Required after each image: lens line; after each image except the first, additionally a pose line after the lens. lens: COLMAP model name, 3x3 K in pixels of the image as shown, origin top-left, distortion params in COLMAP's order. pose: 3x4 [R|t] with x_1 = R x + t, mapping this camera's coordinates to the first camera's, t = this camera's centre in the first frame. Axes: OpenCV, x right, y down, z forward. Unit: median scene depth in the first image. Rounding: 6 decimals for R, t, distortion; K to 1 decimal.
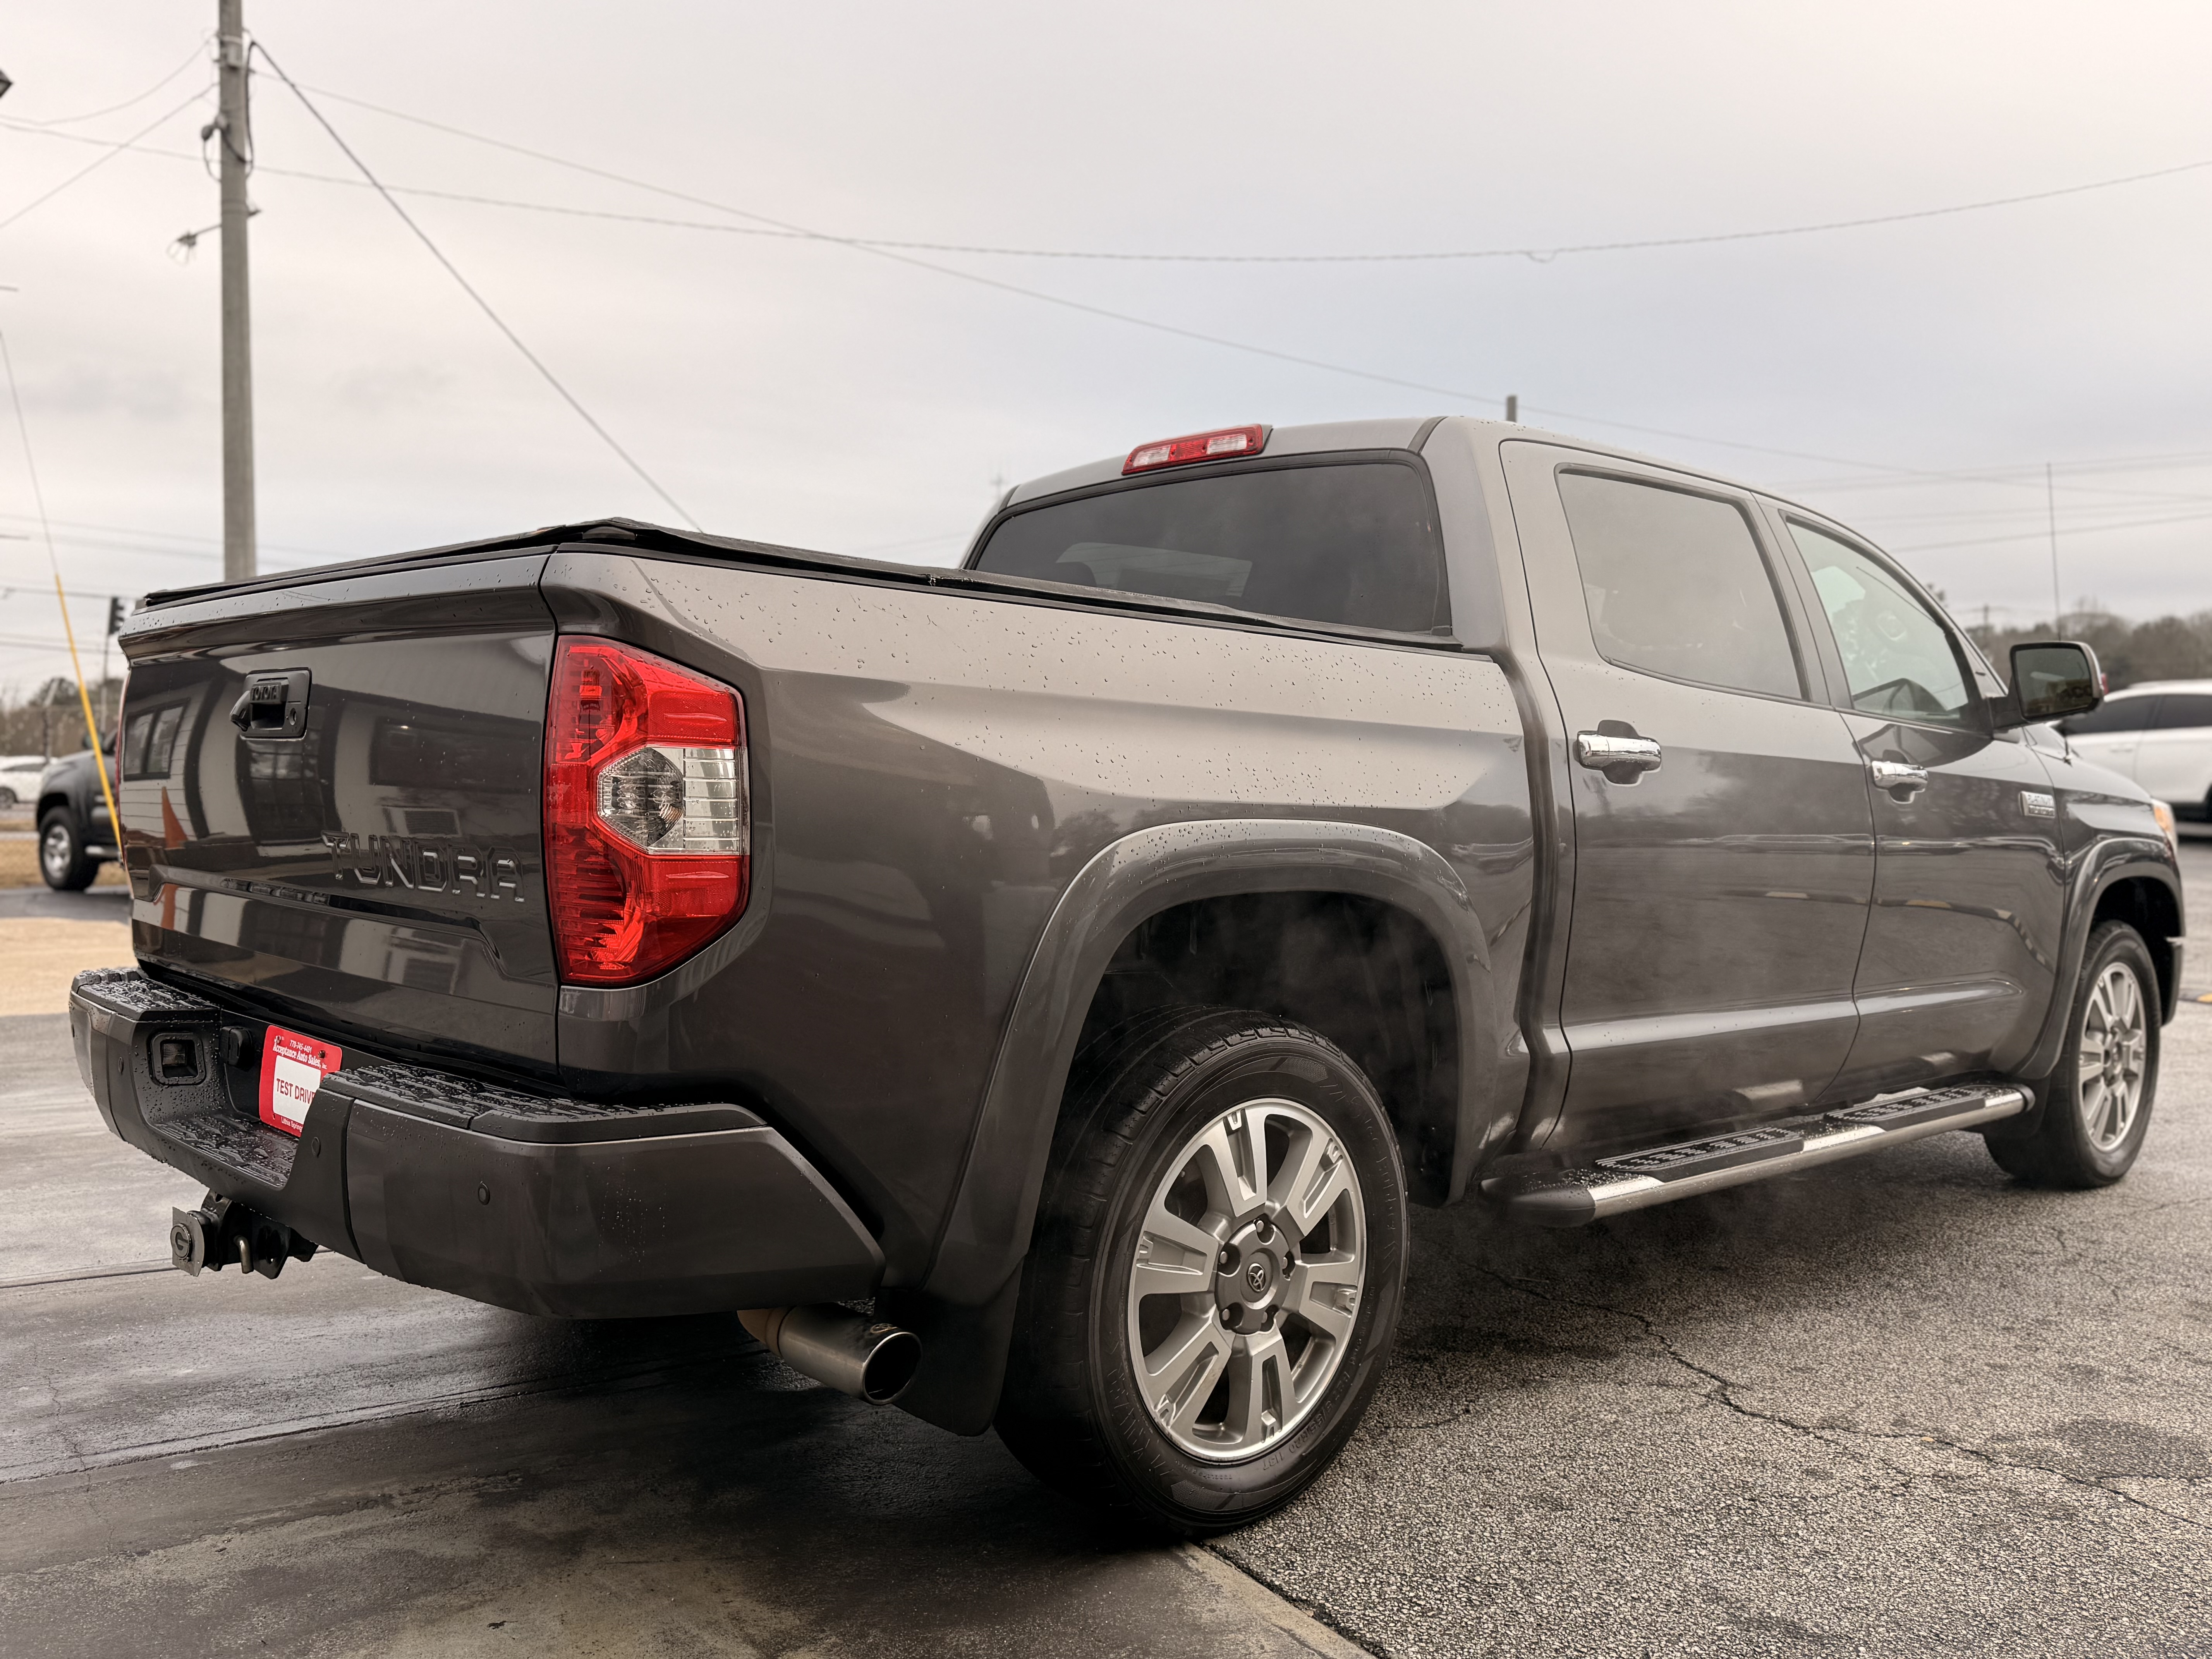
lens RADIAL K [[1844.6, 0, 1106.0], [0, 1844.6, 829.5], [0, 0, 1]] dist [-0.010390, -0.006521]
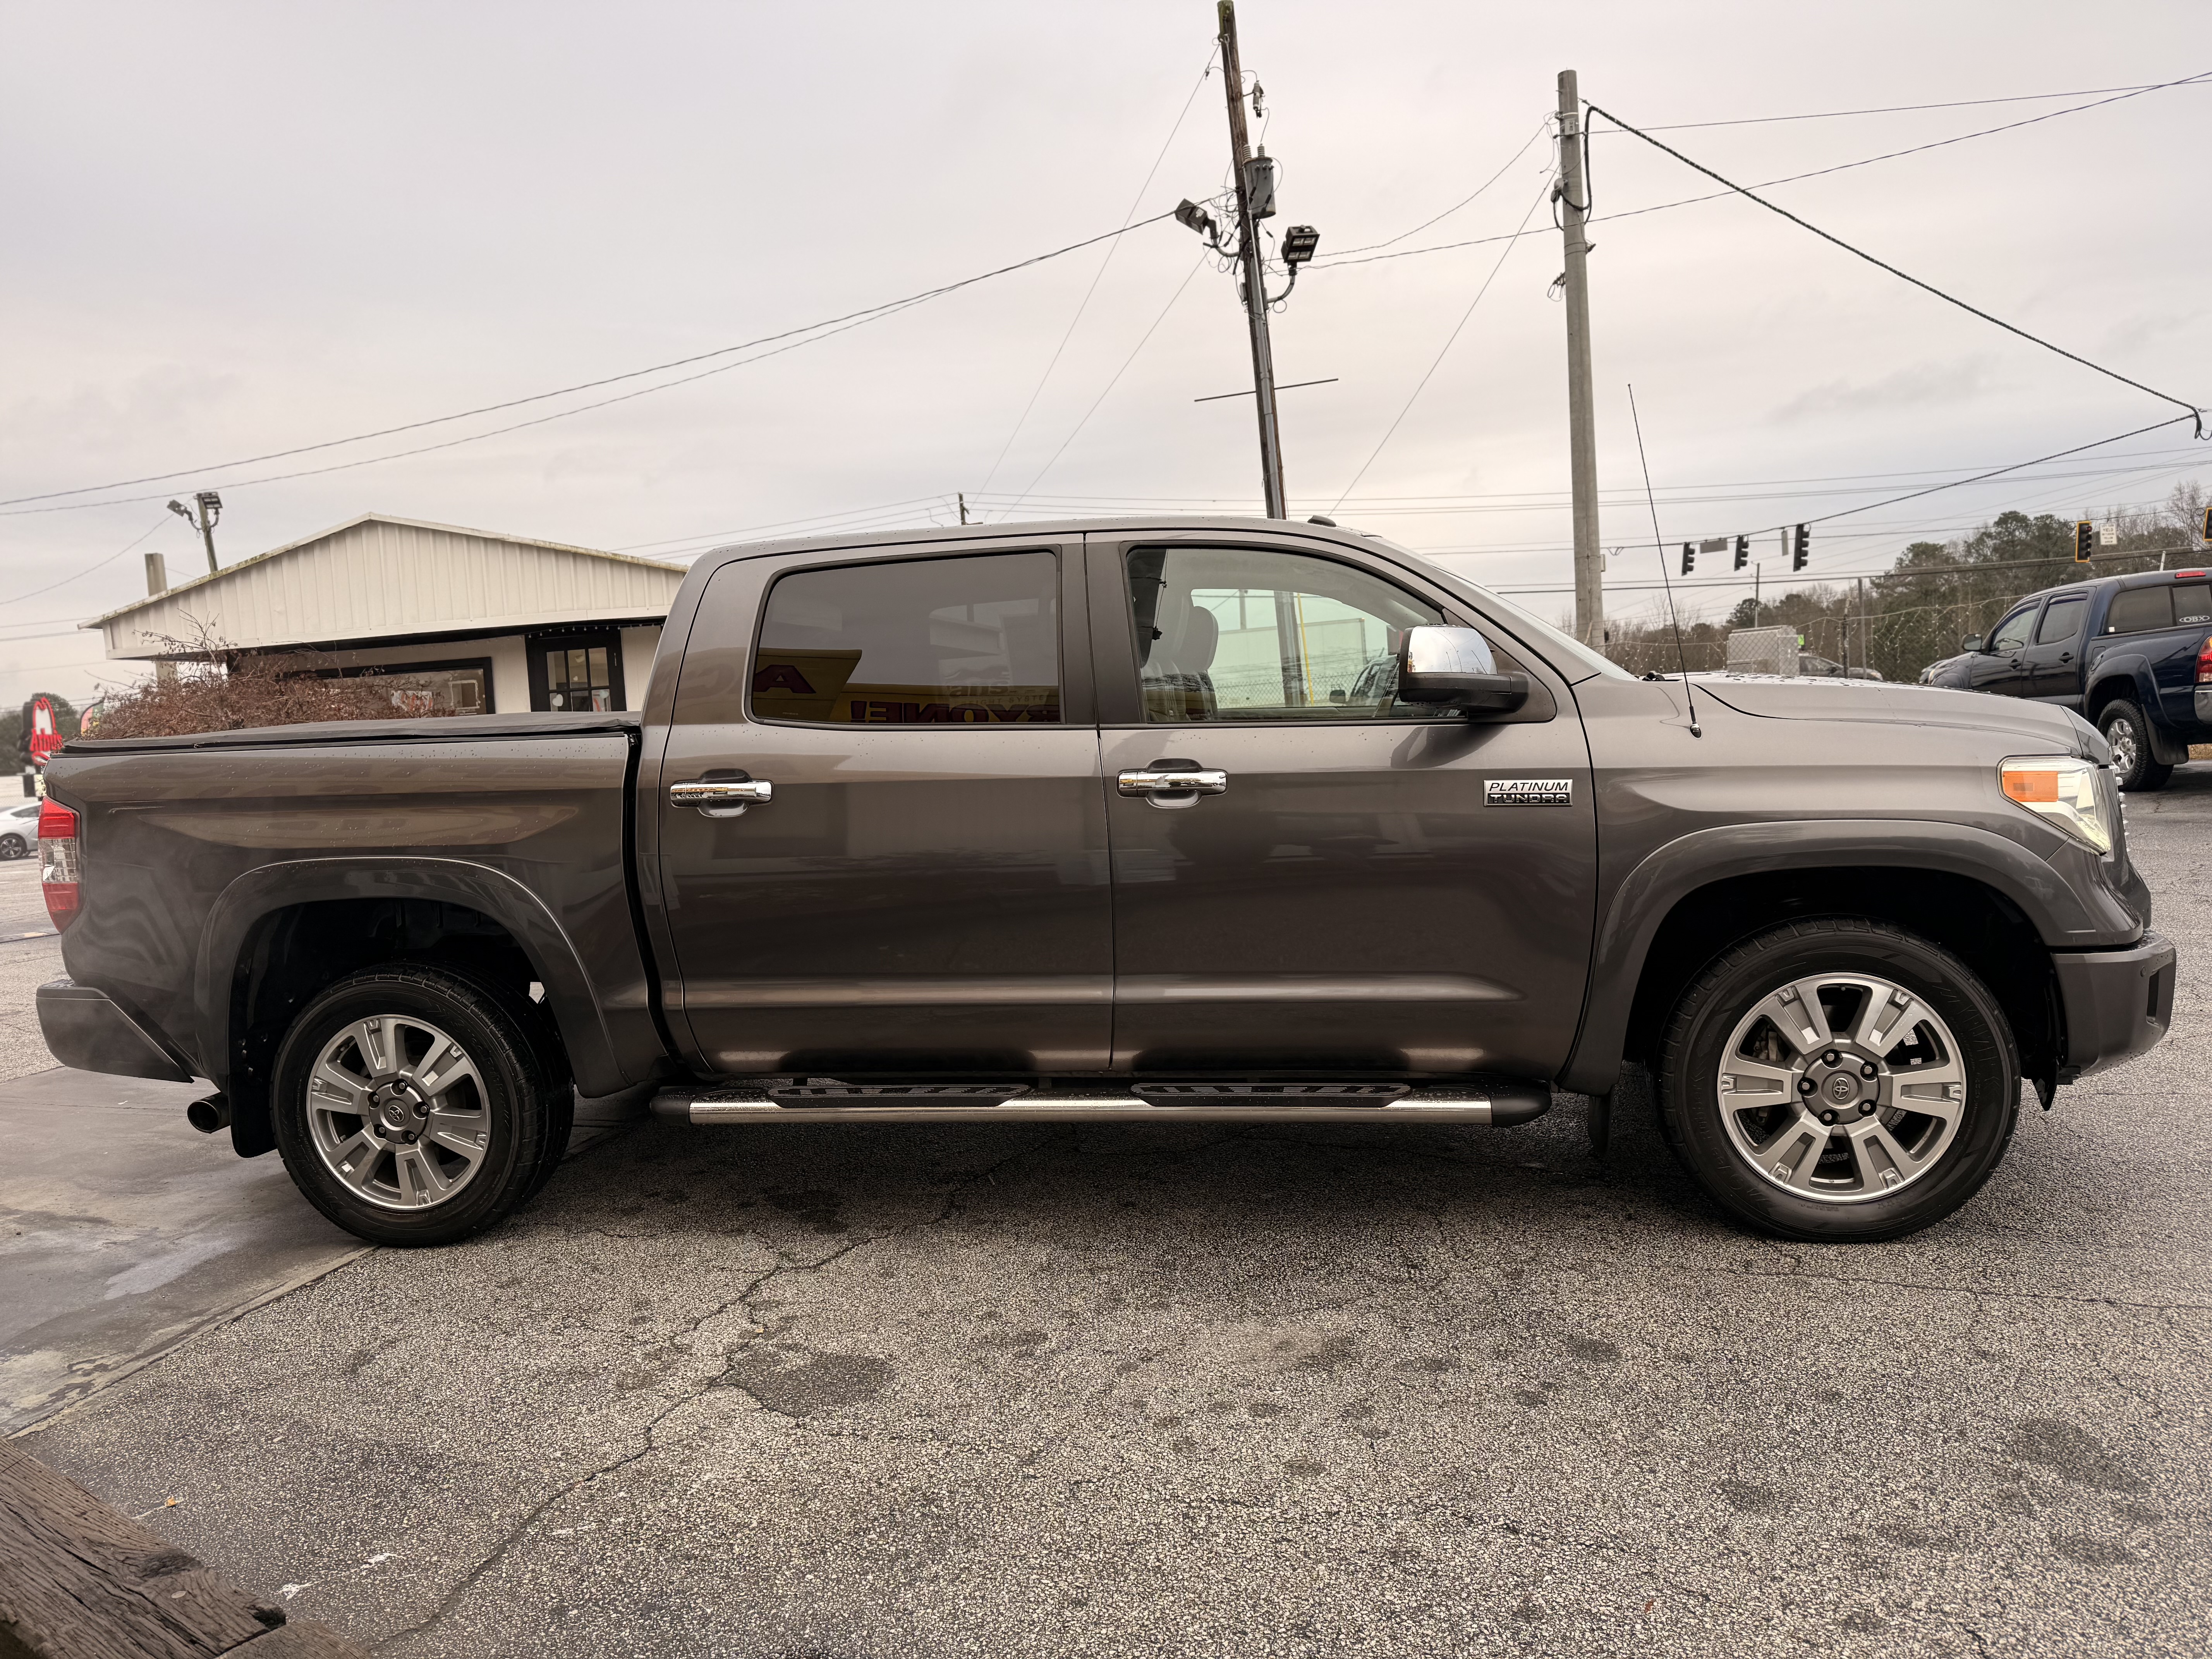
lens RADIAL K [[1526.6, 0, 1106.0], [0, 1526.6, 829.5], [0, 0, 1]] dist [0.021109, -0.005654]
pose [[0.618241, 0.012004, -0.785897, 1.416361], [0.046335, 0.997588, 0.051688, -0.065491], [0.784622, -0.068371, 0.616193, 0.536386]]
